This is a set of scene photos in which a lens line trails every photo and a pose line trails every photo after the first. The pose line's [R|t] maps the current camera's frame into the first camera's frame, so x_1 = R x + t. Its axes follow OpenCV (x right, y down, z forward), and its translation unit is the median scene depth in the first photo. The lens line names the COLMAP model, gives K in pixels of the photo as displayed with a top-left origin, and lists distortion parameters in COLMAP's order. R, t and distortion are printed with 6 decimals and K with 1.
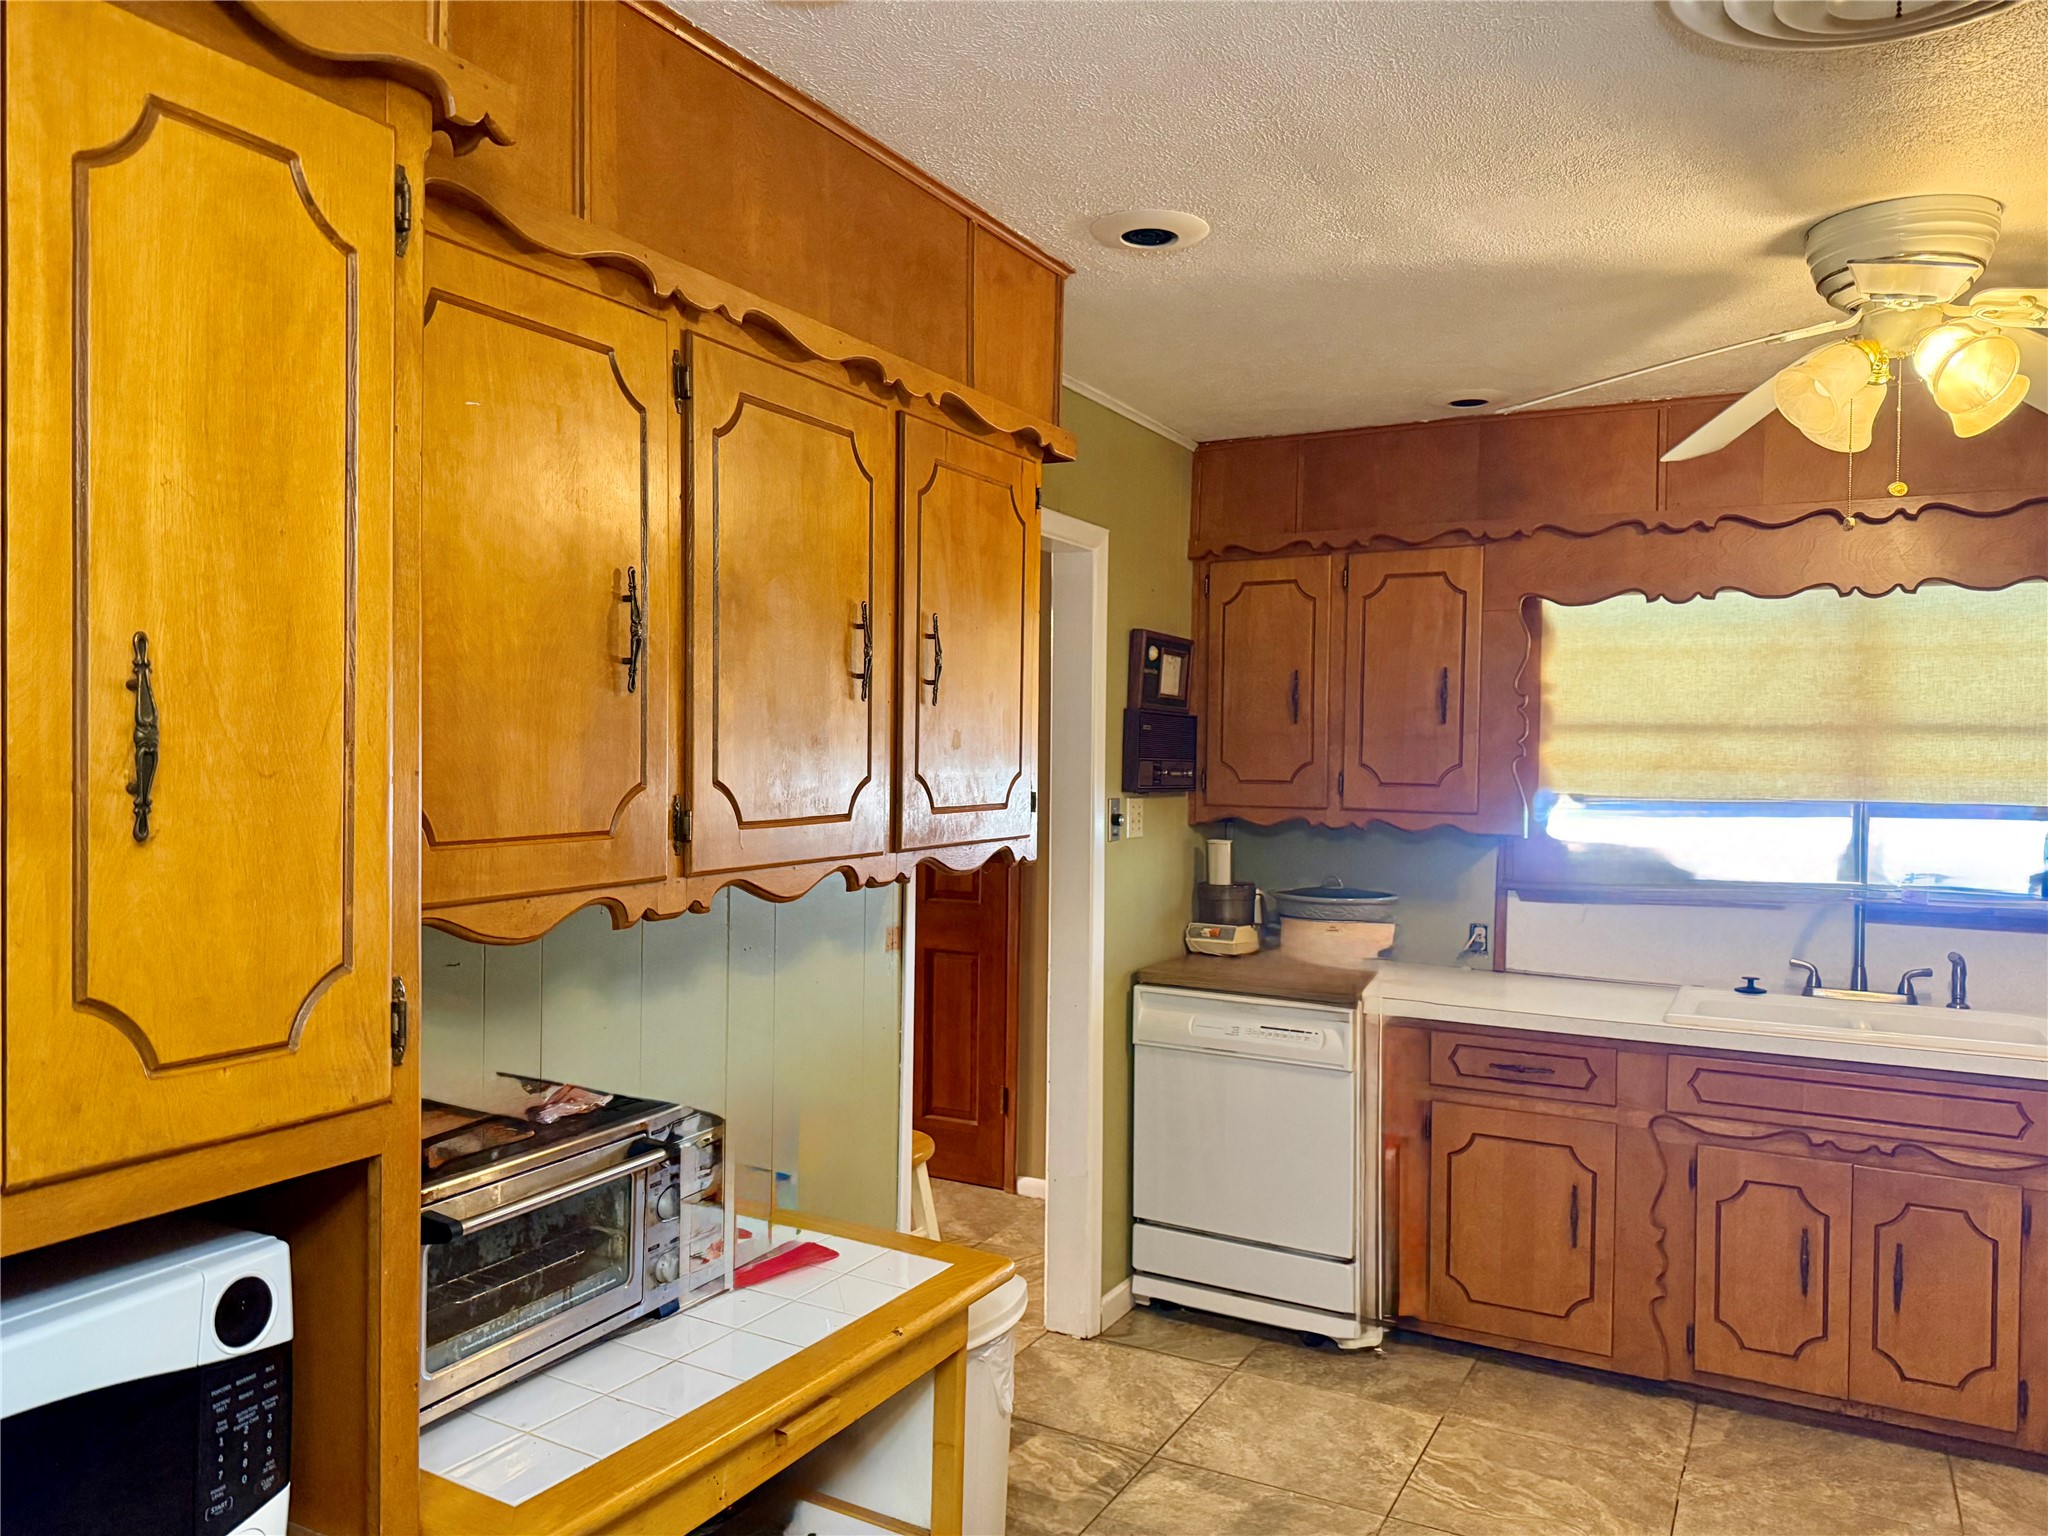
lens RADIAL K [[1417.4, 0, 1014.3], [0, 1417.4, 756.7], [0, 0, 1]] dist [0.029960, -0.042396]
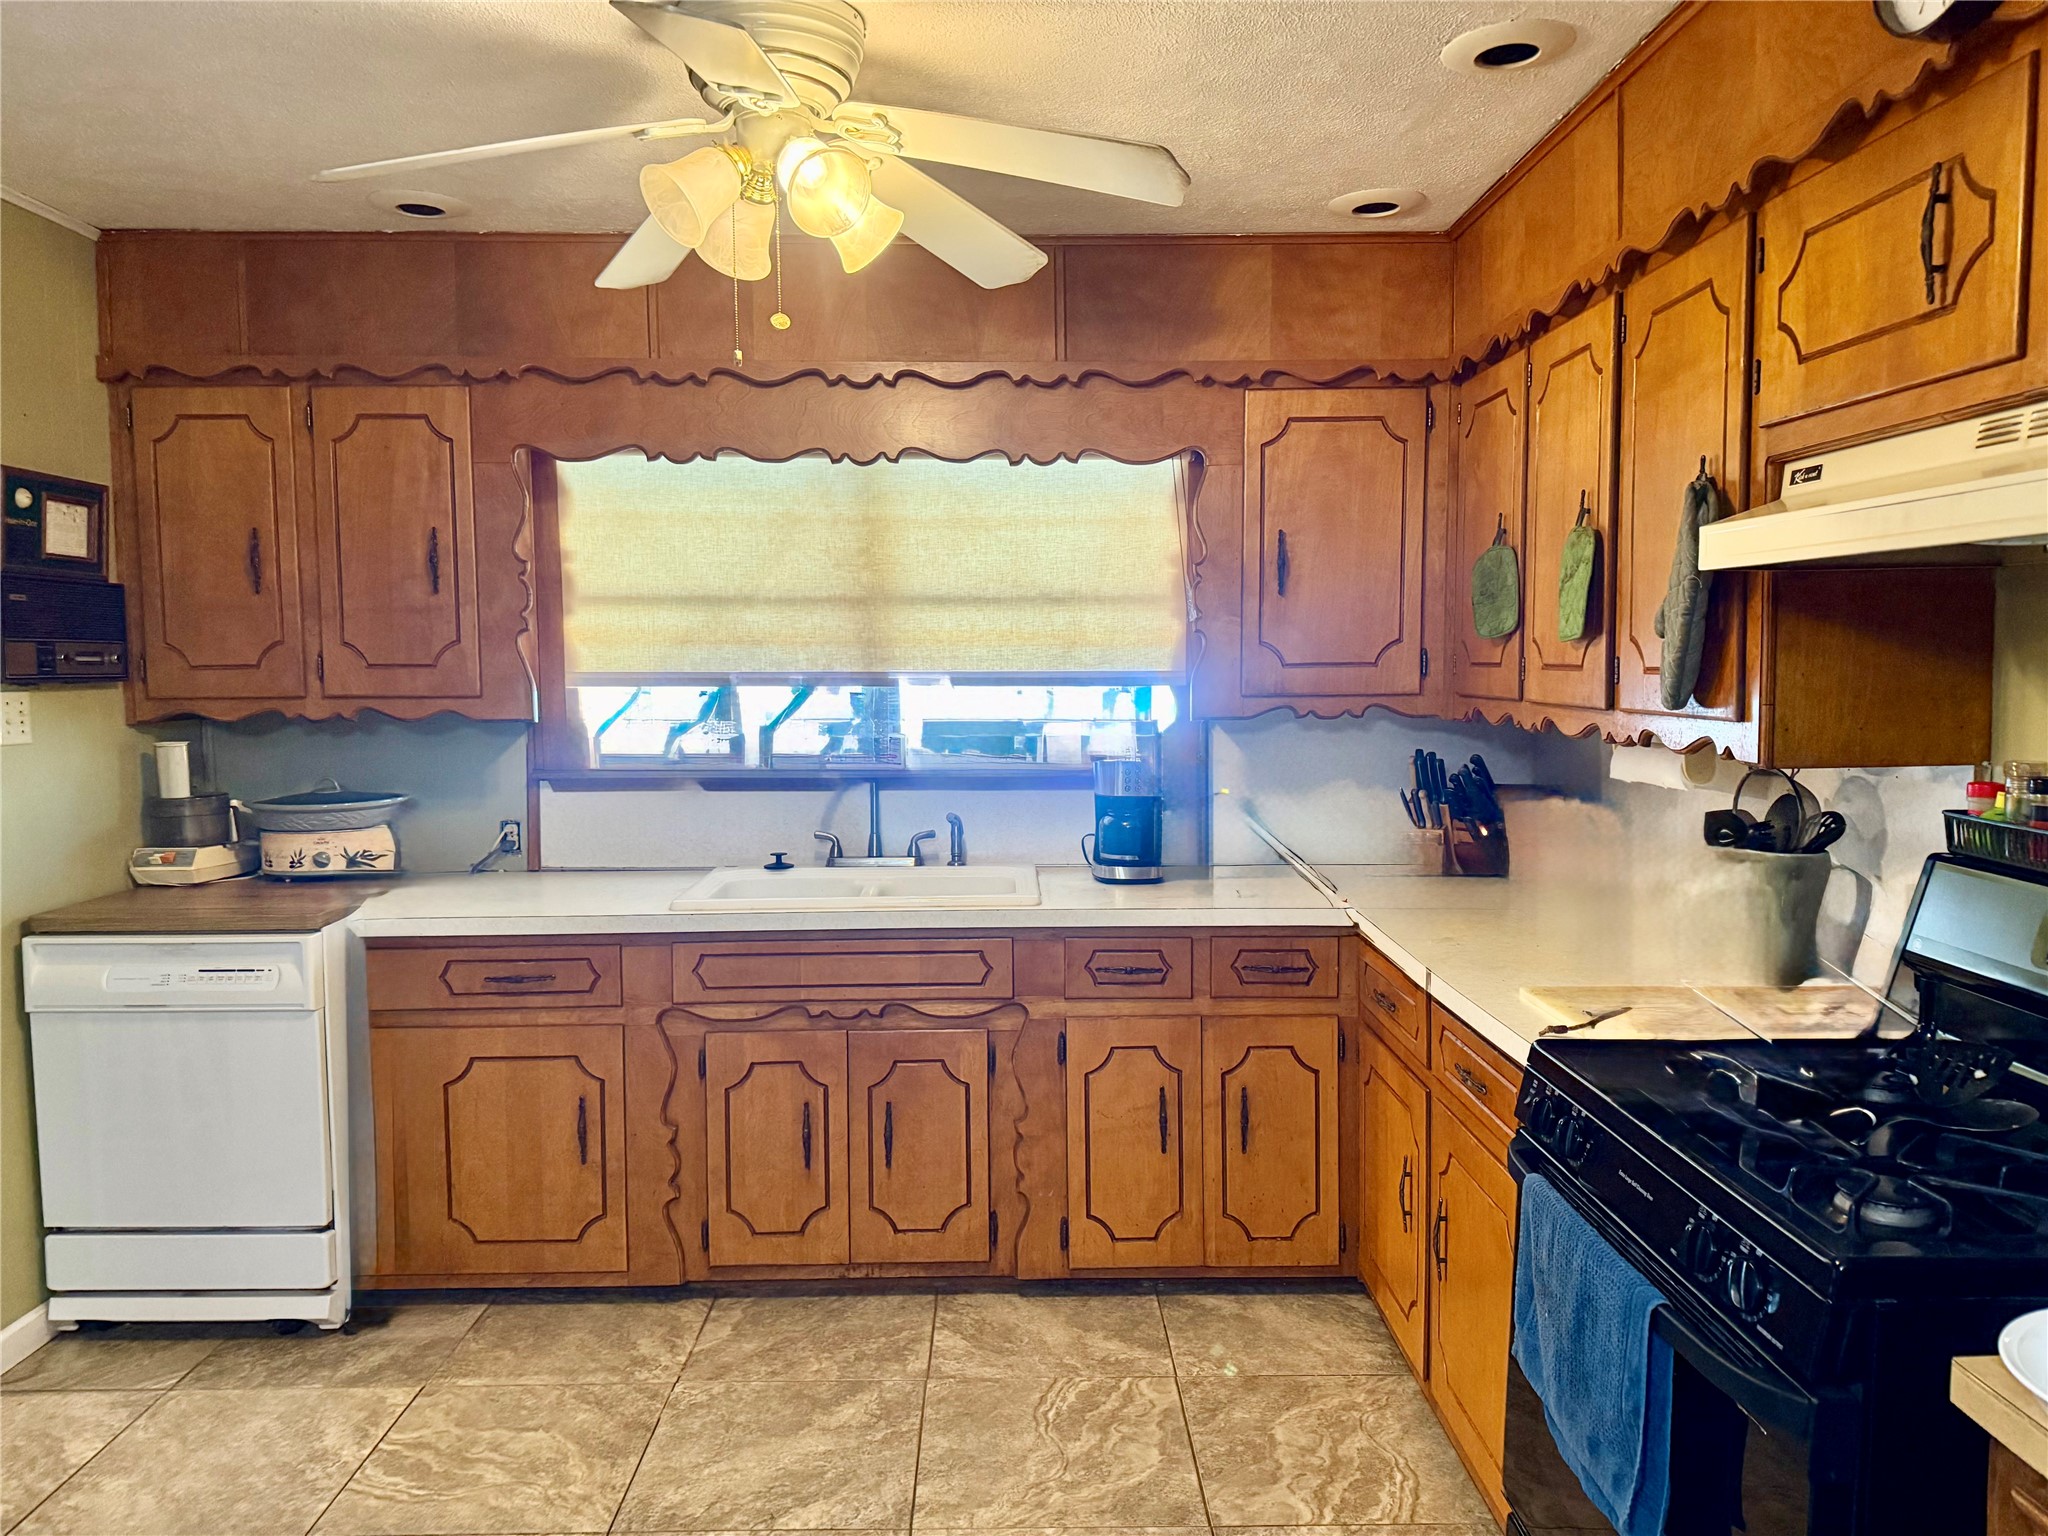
lens RADIAL K [[1424.5, 0, 1024.6], [0, 1424.5, 740.0], [0, 0, 1]] dist [0.070154, -0.103596]
pose [[0.864434, -0.046211, 0.500619, 0.181234], [0.017933, 0.997967, 0.061156, 0.019743], [-0.502427, -0.043888, 0.863505, 0.067493]]
